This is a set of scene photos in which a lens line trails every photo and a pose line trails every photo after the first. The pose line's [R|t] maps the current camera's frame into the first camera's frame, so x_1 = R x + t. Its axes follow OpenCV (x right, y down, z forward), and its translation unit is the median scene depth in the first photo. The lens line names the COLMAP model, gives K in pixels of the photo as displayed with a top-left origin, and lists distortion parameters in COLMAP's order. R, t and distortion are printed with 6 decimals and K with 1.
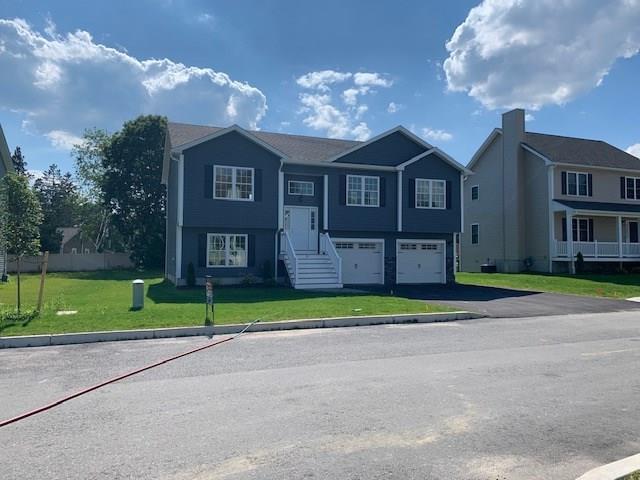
lens RADIAL K [[498.0, 0, 320.0], [0, 498.0, 240.0], [0, 0, 1]] dist [0.007959, -0.008094]
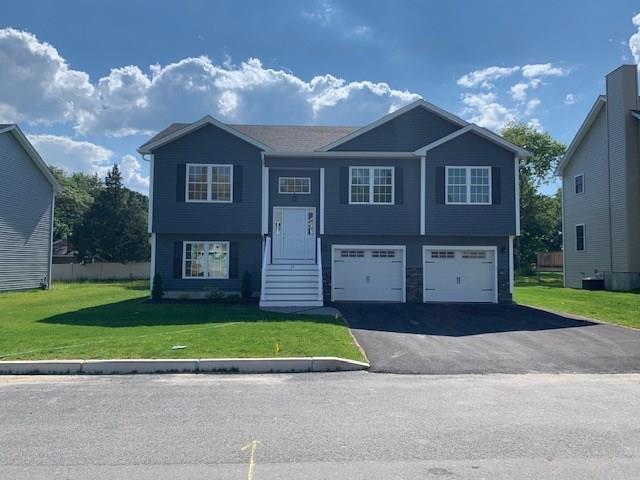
lens RADIAL K [[498.0, 0, 320.0], [0, 498.0, 240.0], [0, 0, 1]] dist [0.007959, -0.008094]
pose [[0.945233, -0.013508, -0.326117, 0.183314], [0.008451, 0.999821, -0.016916, 0.001506], [0.326287, 0.013234, 0.945178, 0.149396]]
